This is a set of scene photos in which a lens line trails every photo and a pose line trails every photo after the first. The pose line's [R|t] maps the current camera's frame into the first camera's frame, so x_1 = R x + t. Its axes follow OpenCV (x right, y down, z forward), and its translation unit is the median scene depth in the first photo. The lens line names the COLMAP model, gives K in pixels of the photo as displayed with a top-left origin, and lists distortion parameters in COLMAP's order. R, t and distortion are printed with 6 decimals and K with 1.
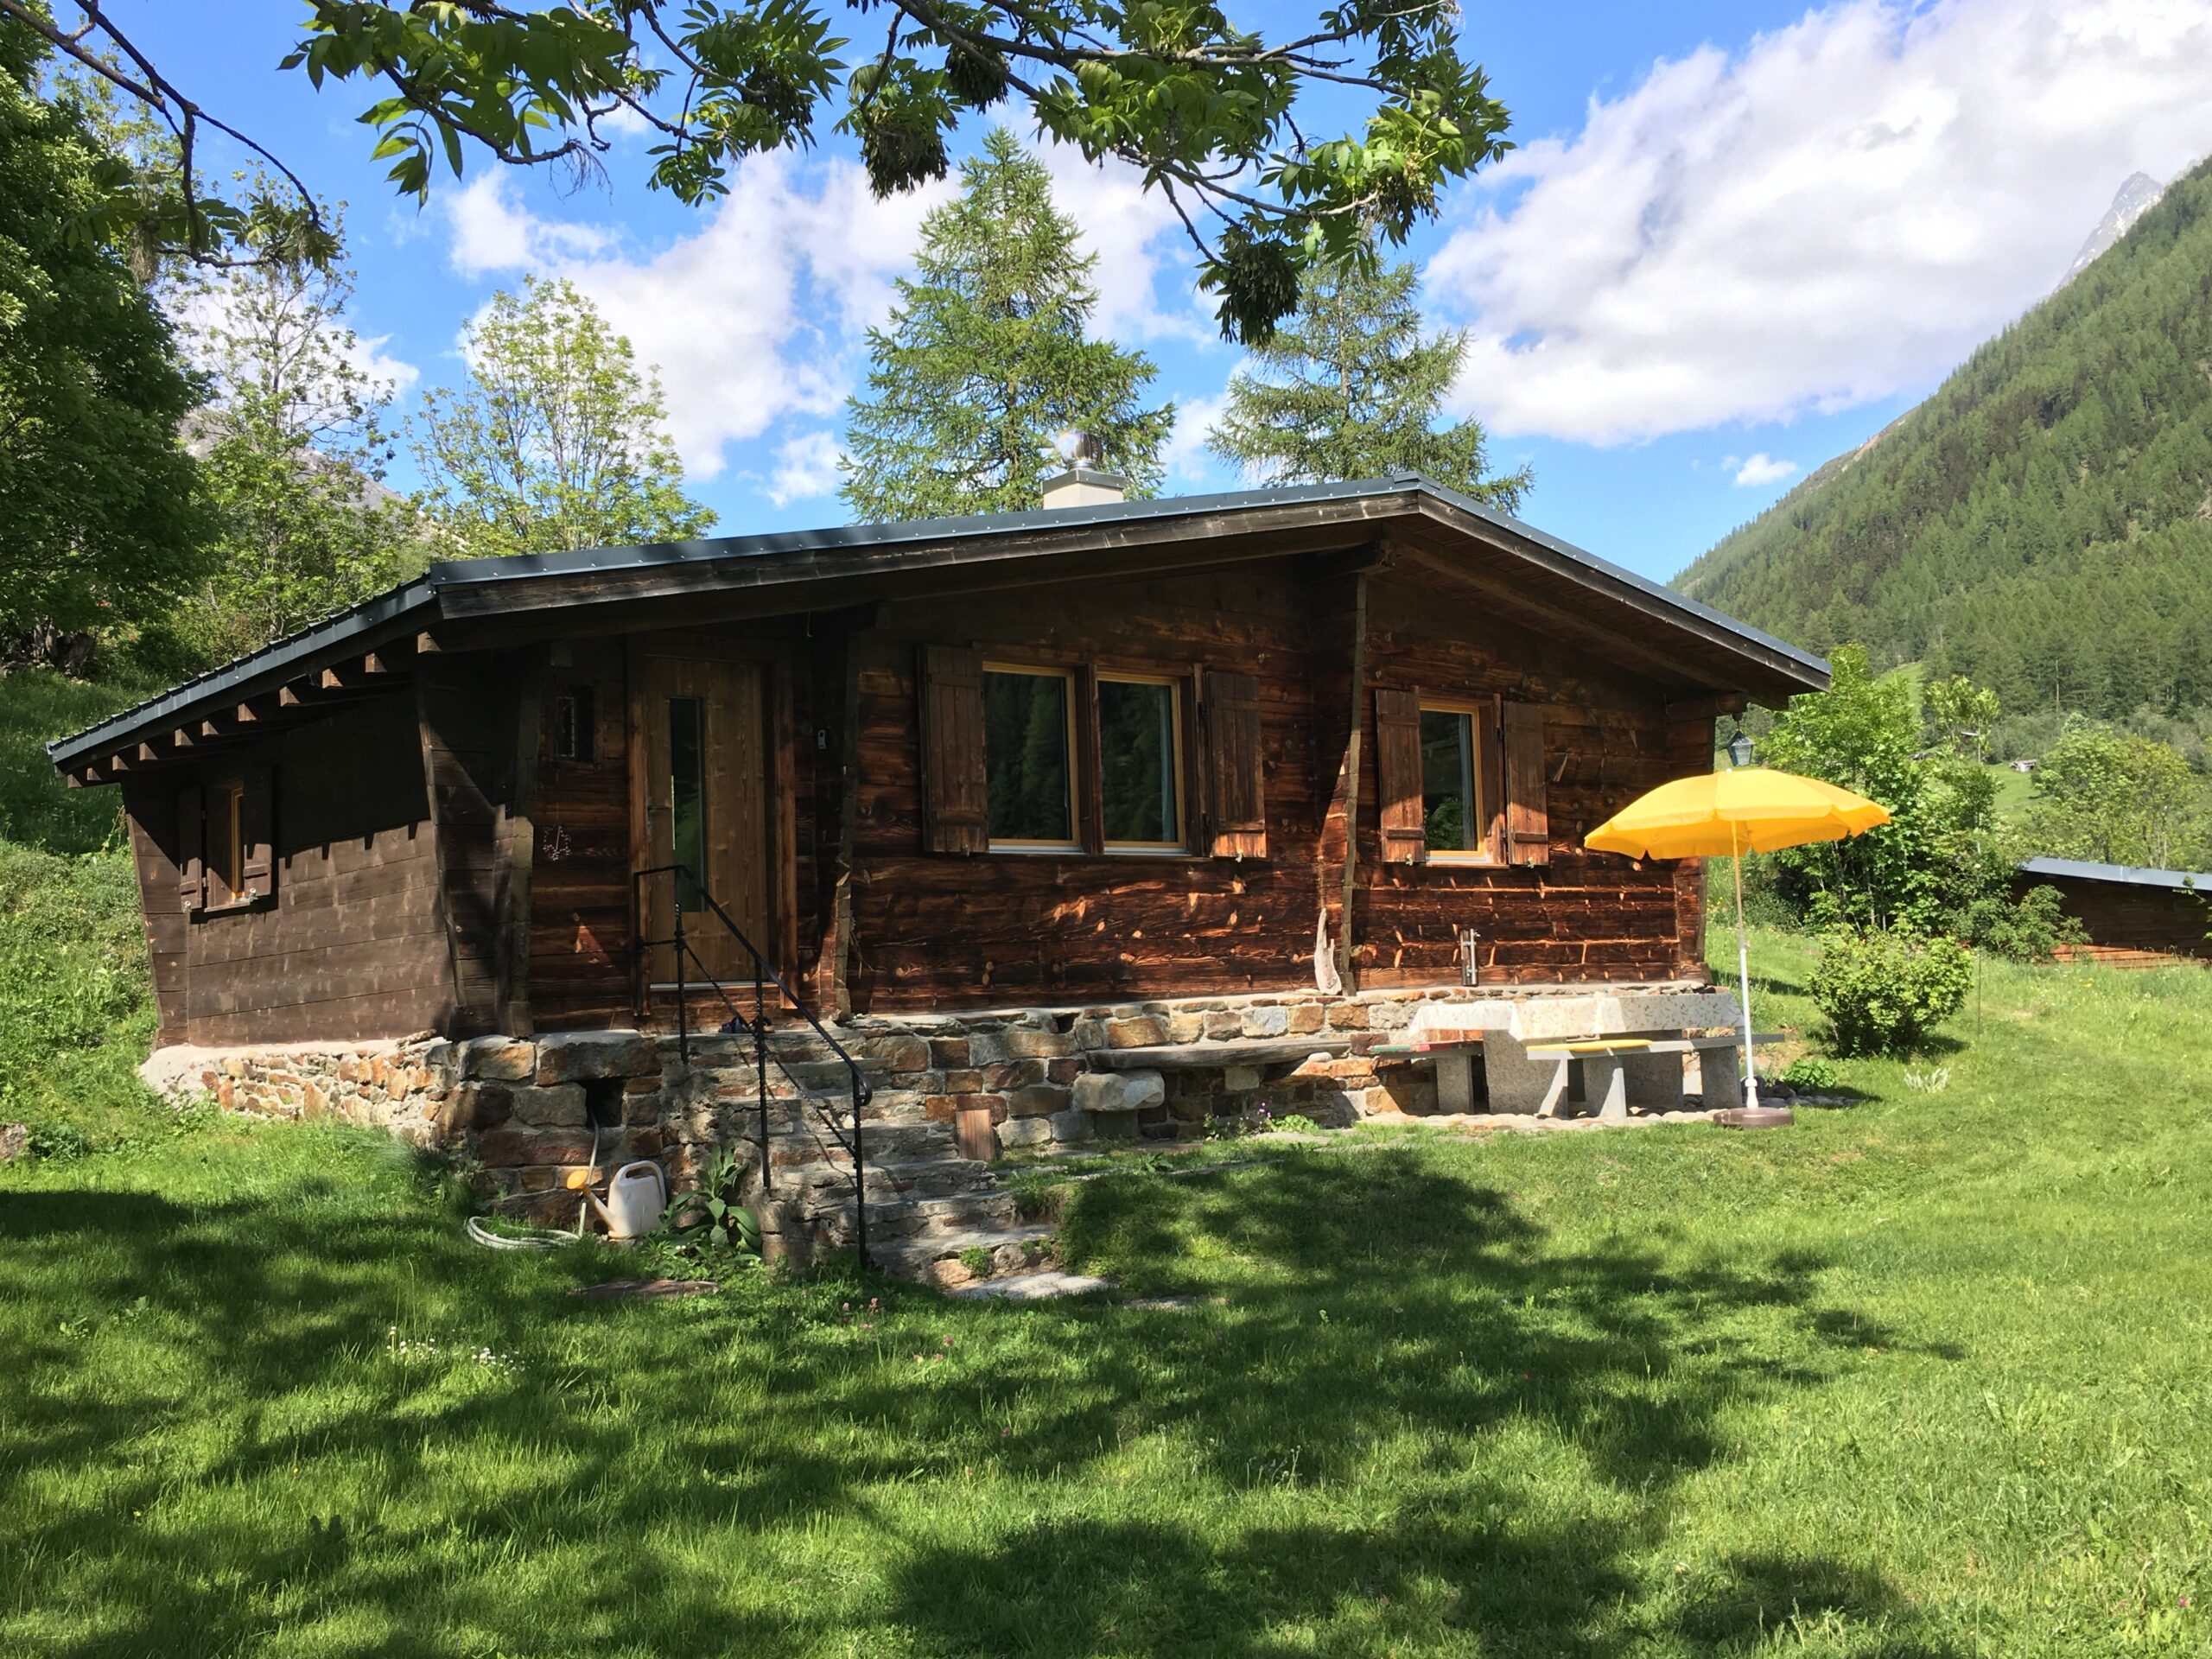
lens RADIAL K [[2066.9, 0, 1105.8], [0, 2066.9, 827.4], [0, 0, 1]] dist [-0.000613, 0.000000]
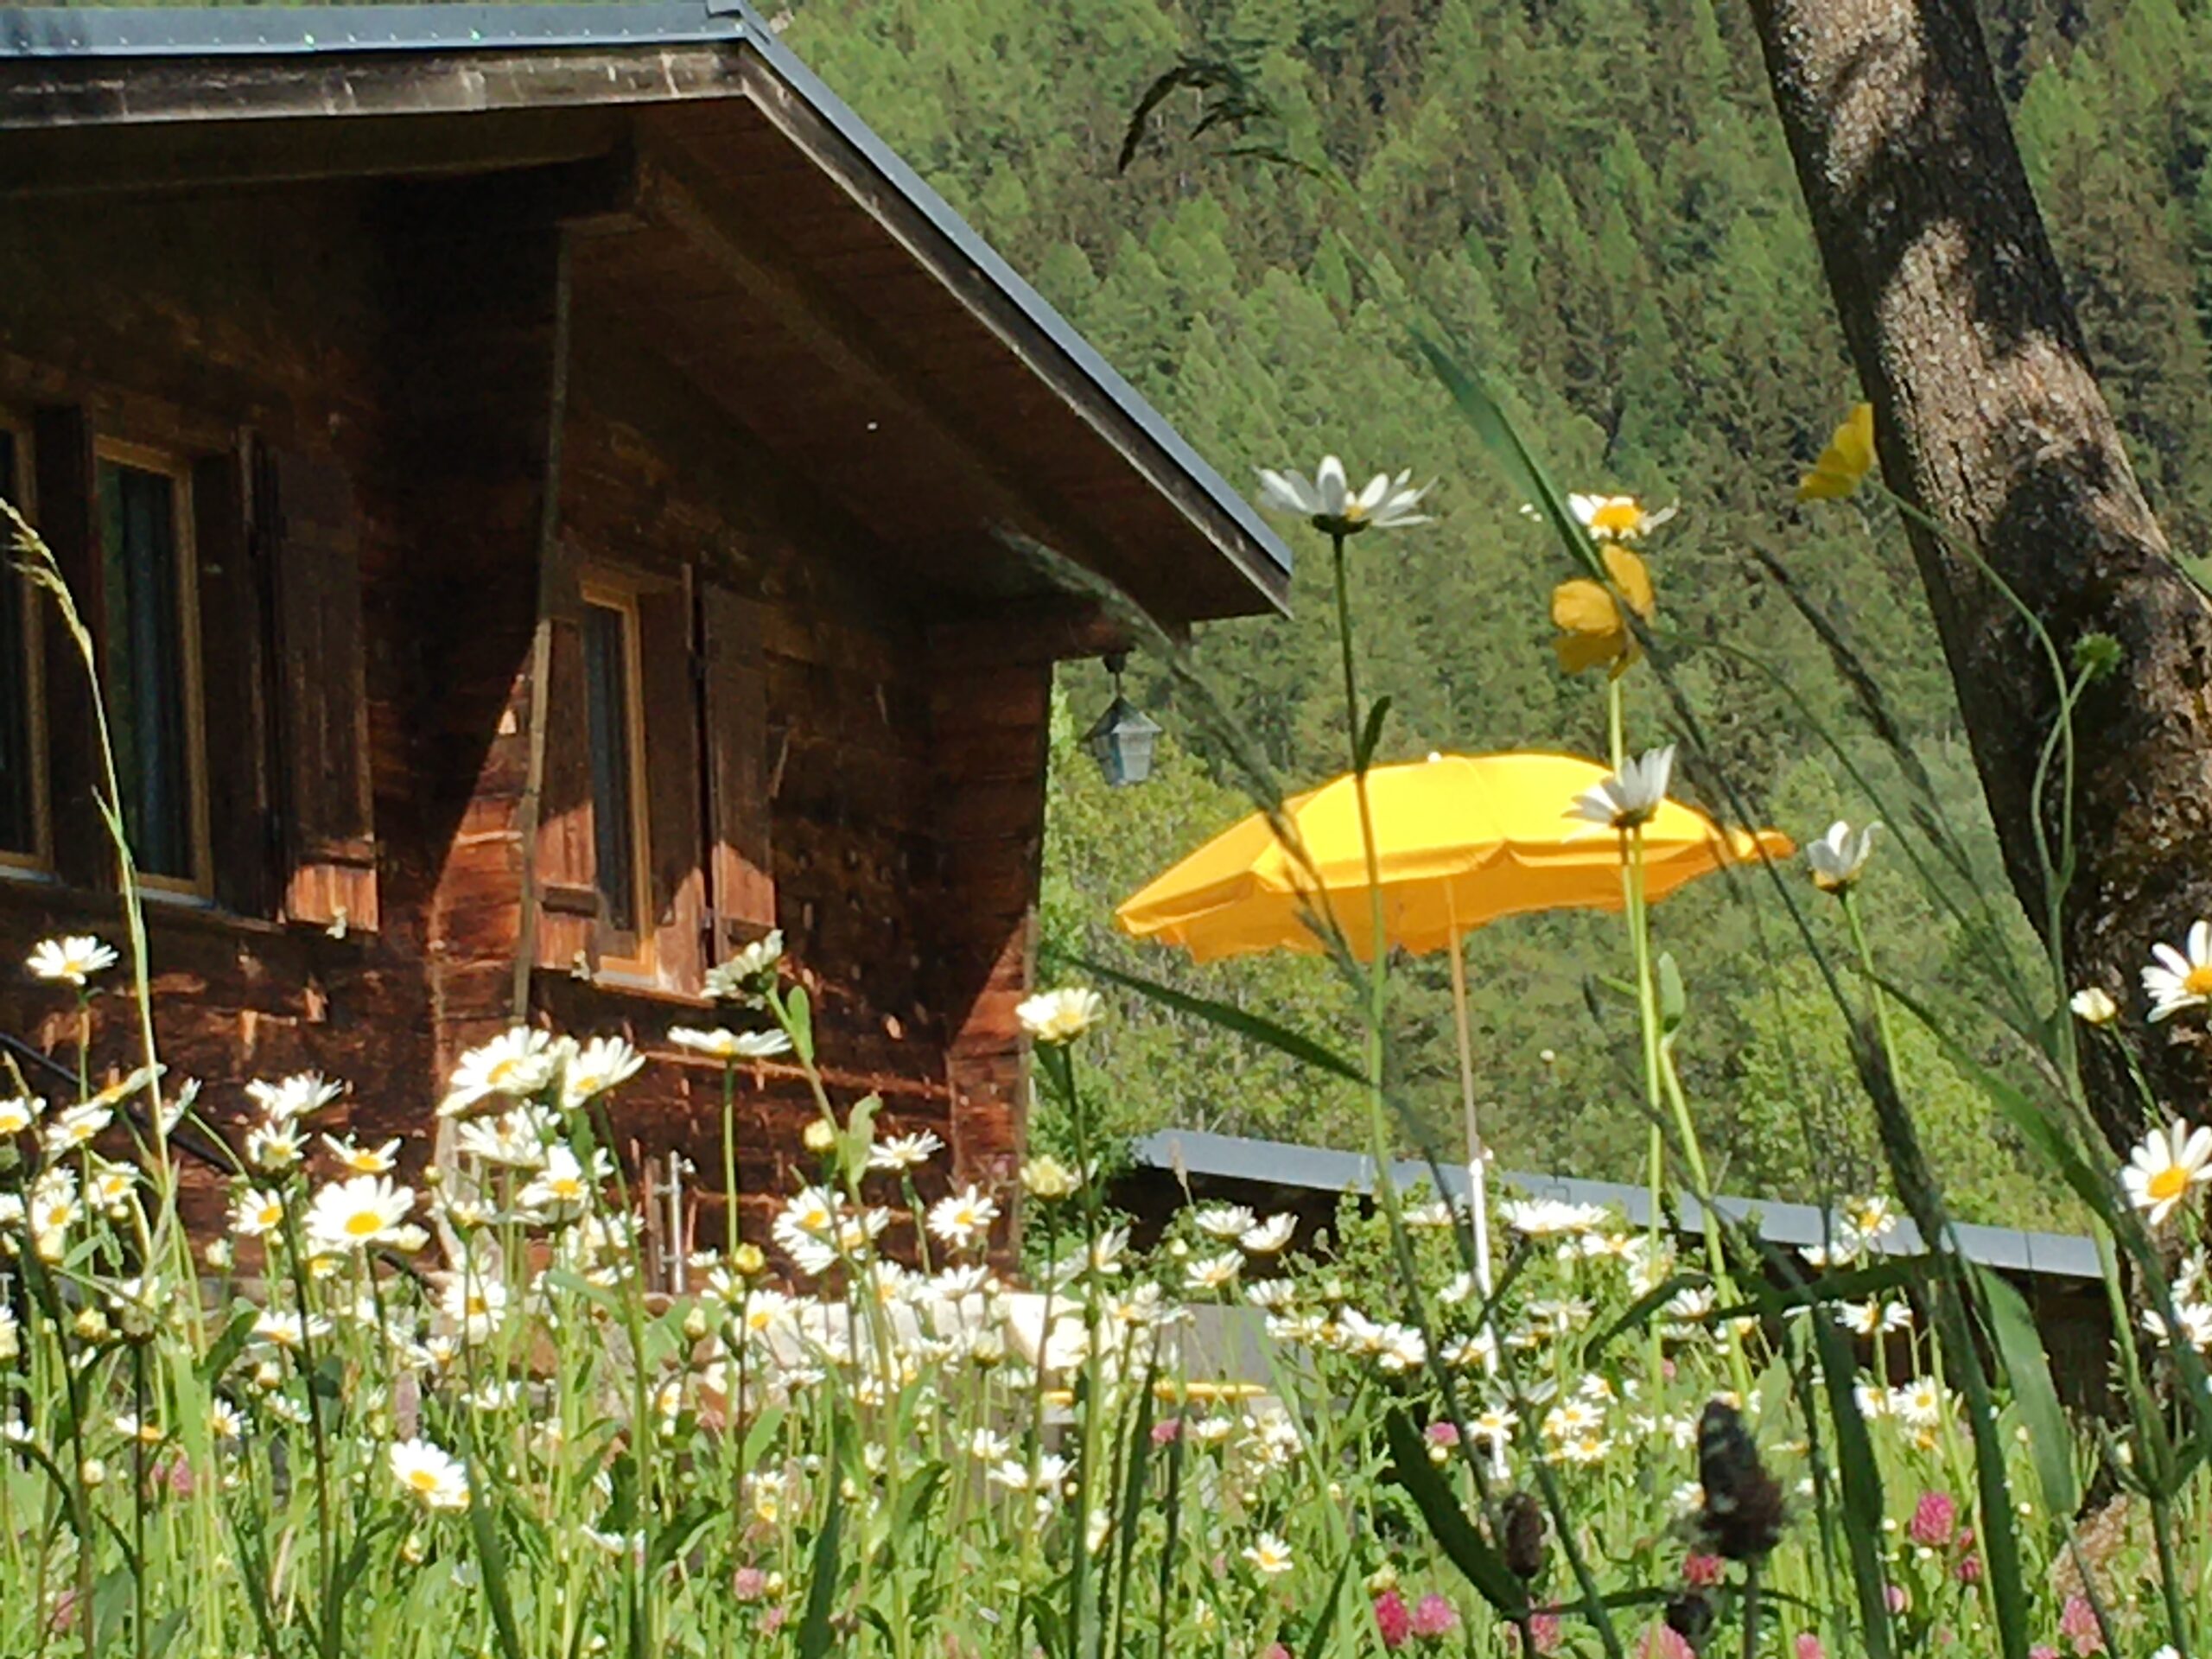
lens RADIAL K [[7398.8, 0, 1105.9], [0, 7398.8, 829.7], [0, 0, 1]] dist [0.053737, 0.000000]
pose [[0.845372, 0.043506, 0.532404, -0.553230], [-0.015482, 0.998255, -0.056991, 0.073087], [-0.533954, 0.039936, 0.844570, -0.257429]]
